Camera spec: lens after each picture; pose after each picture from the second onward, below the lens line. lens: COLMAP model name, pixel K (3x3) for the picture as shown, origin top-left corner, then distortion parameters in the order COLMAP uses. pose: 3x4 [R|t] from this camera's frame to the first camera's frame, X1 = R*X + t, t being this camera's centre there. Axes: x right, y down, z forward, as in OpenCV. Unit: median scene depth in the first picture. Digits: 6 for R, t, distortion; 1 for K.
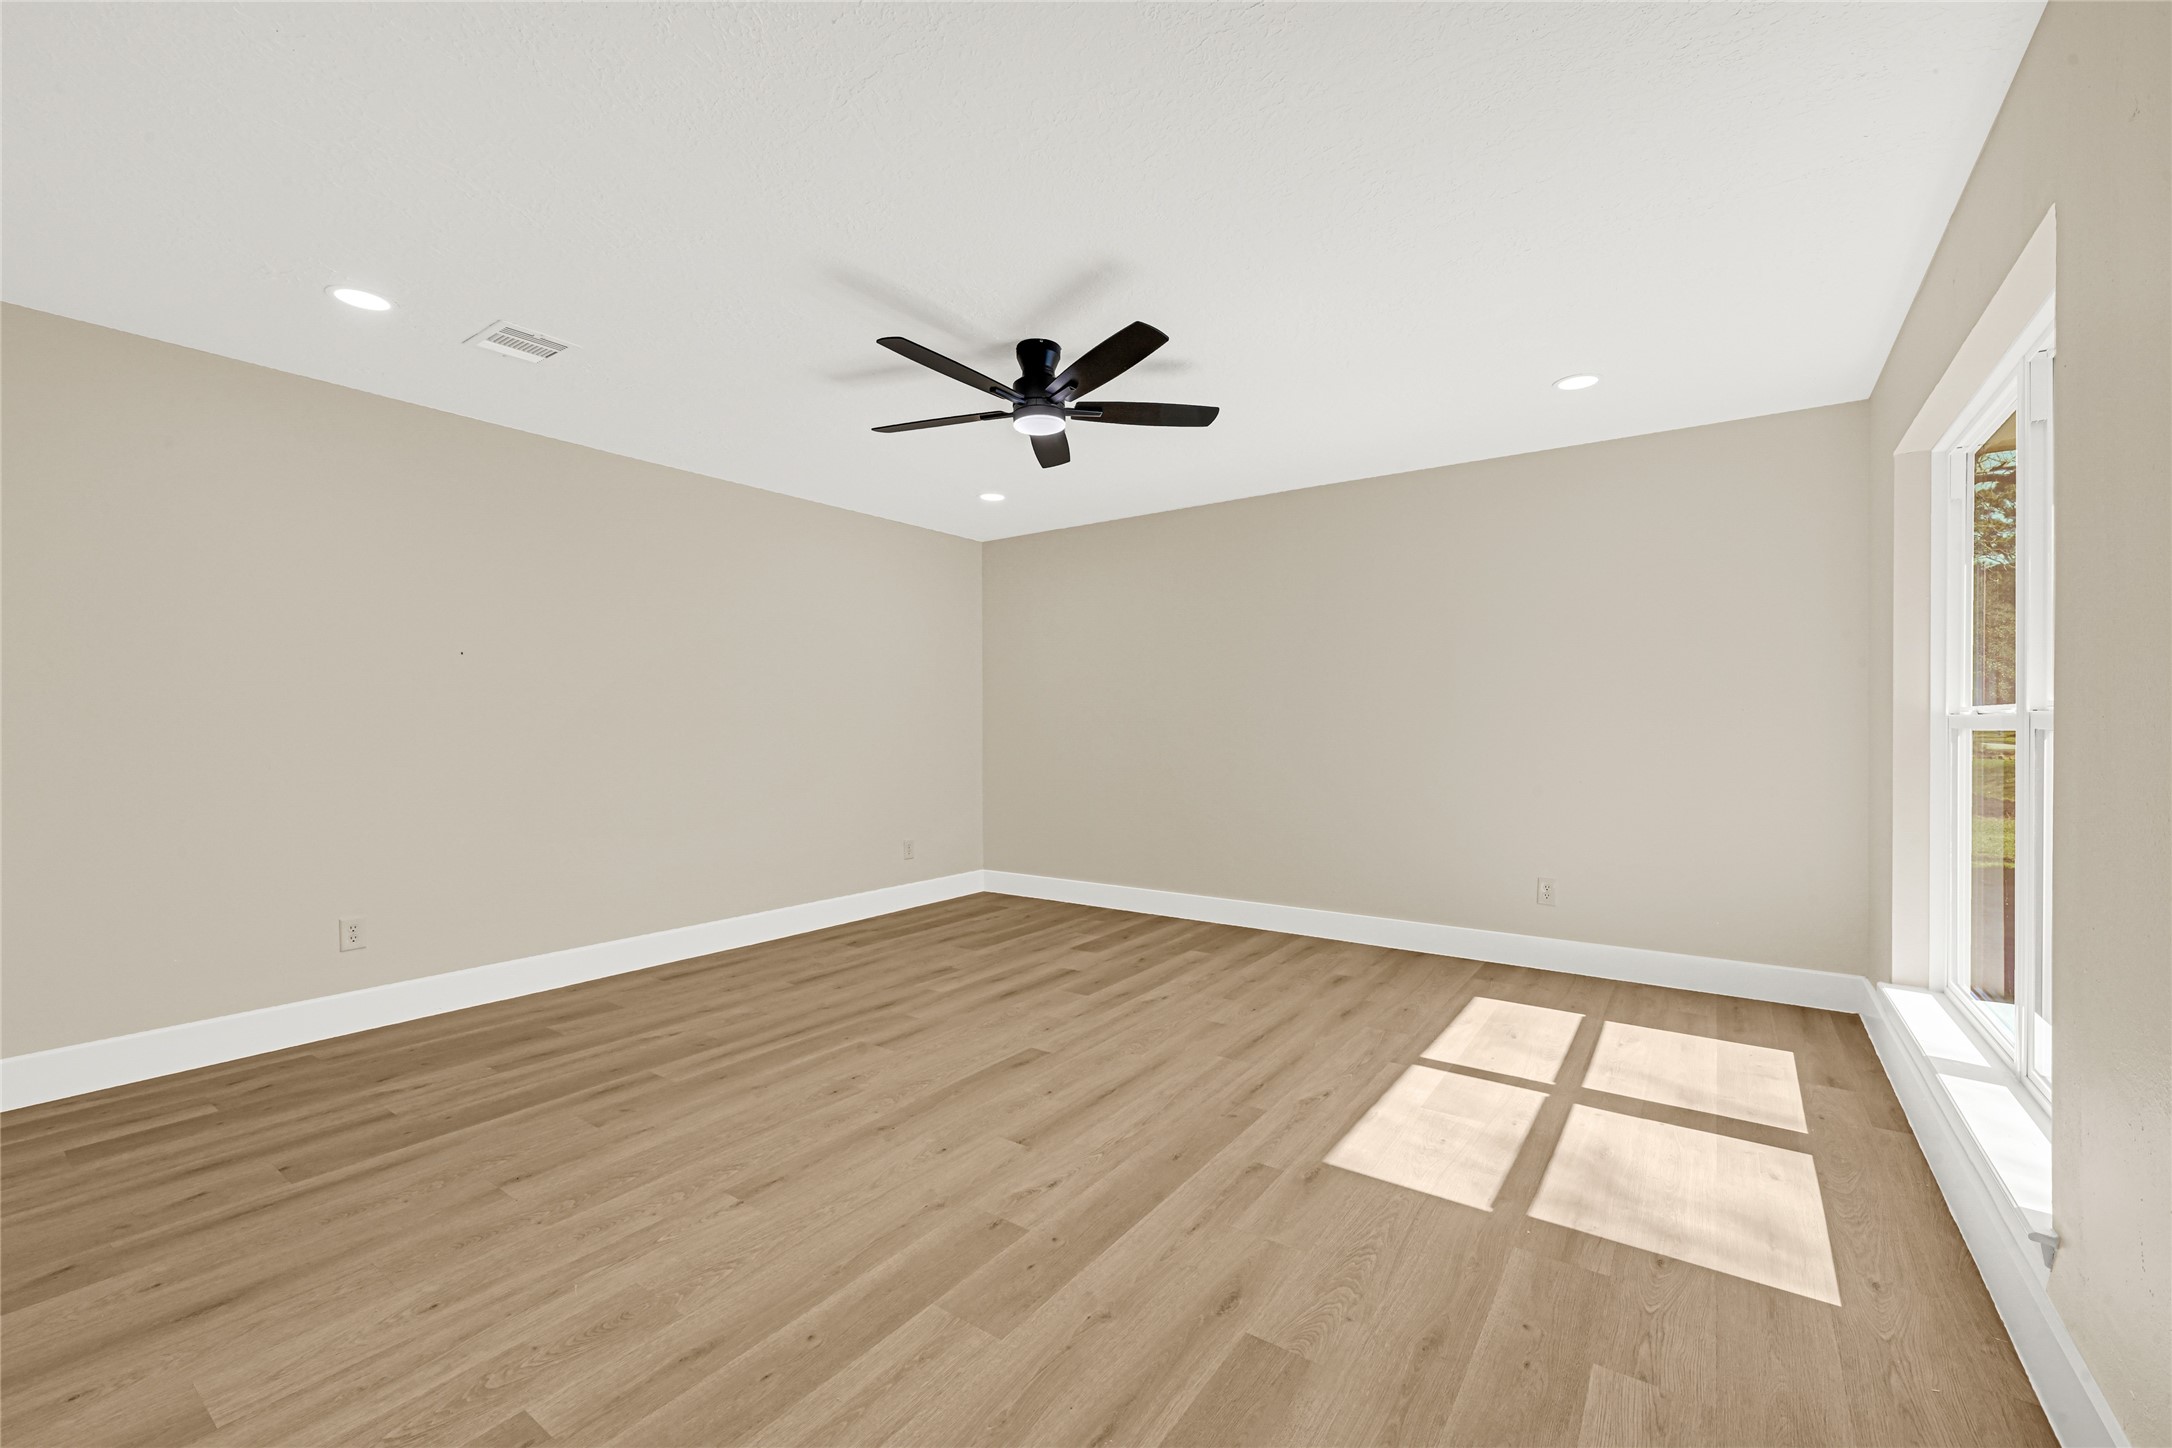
lens RADIAL K [[895.3, 0, 1086.0], [0, 895.3, 724.0], [0, 0, 1]] dist [0.000044, 0.000110]
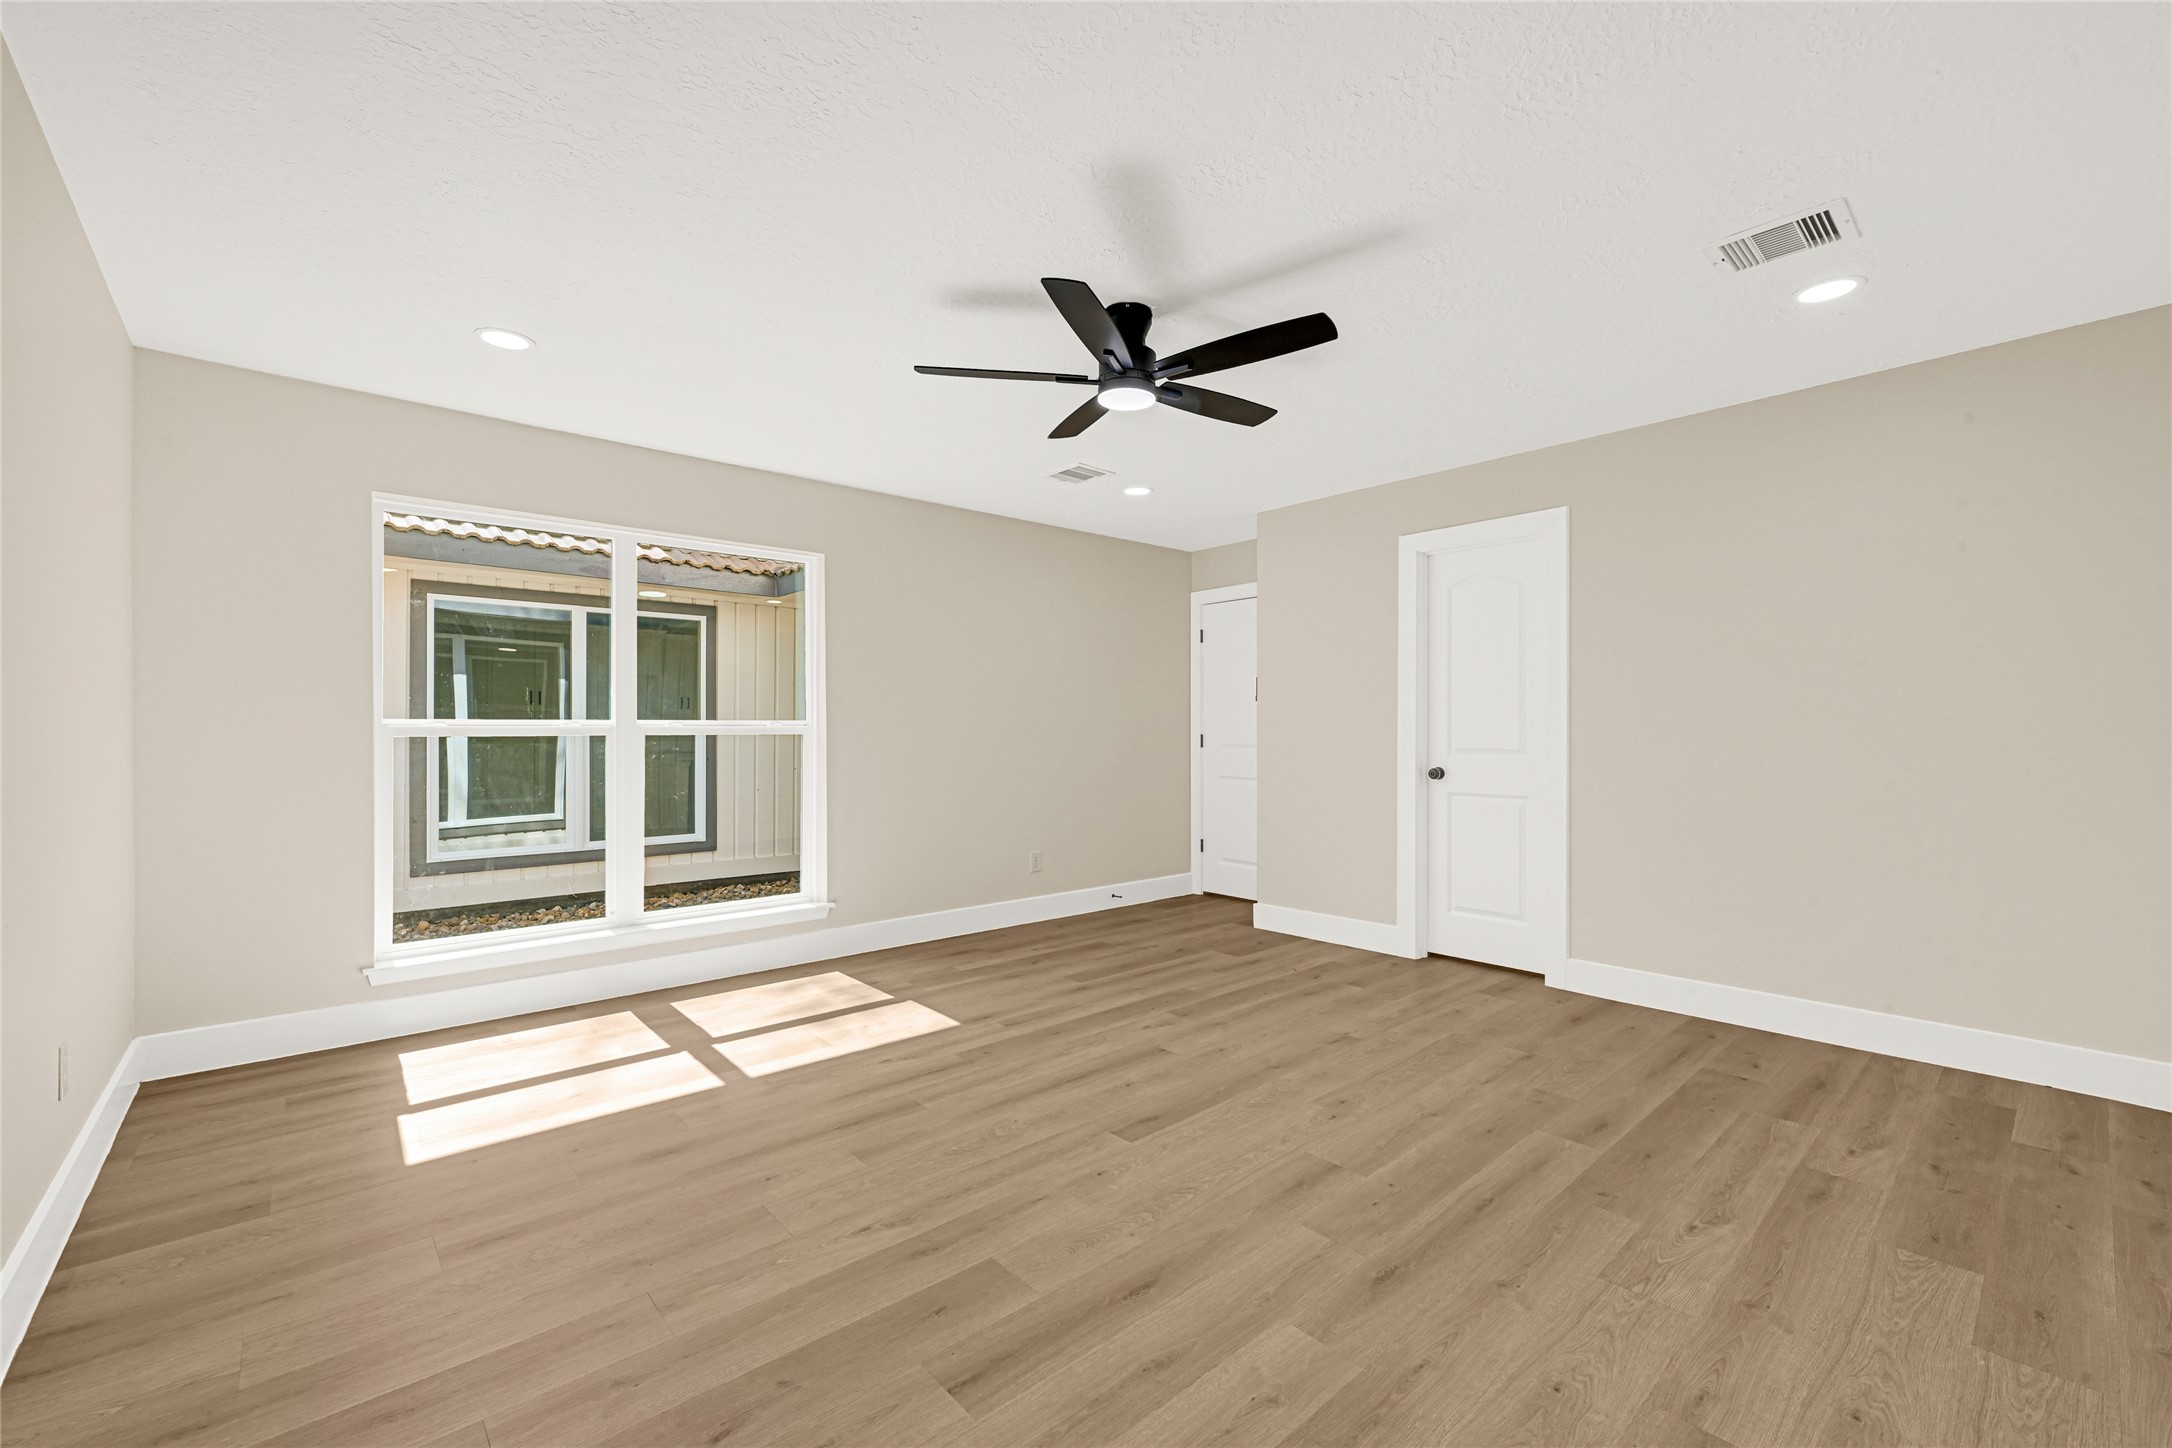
lens RADIAL K [[895.3, 0, 1086.0], [0, 895.3, 724.0], [0, 0, 1]] dist [0.000044, 0.000110]
pose [[-0.974130, 0.004803, 0.225937, -0.228858], [0.003332, 0.999971, -0.006890, -0.000094], [-0.225963, -0.005959, -0.974118, 2.017935]]
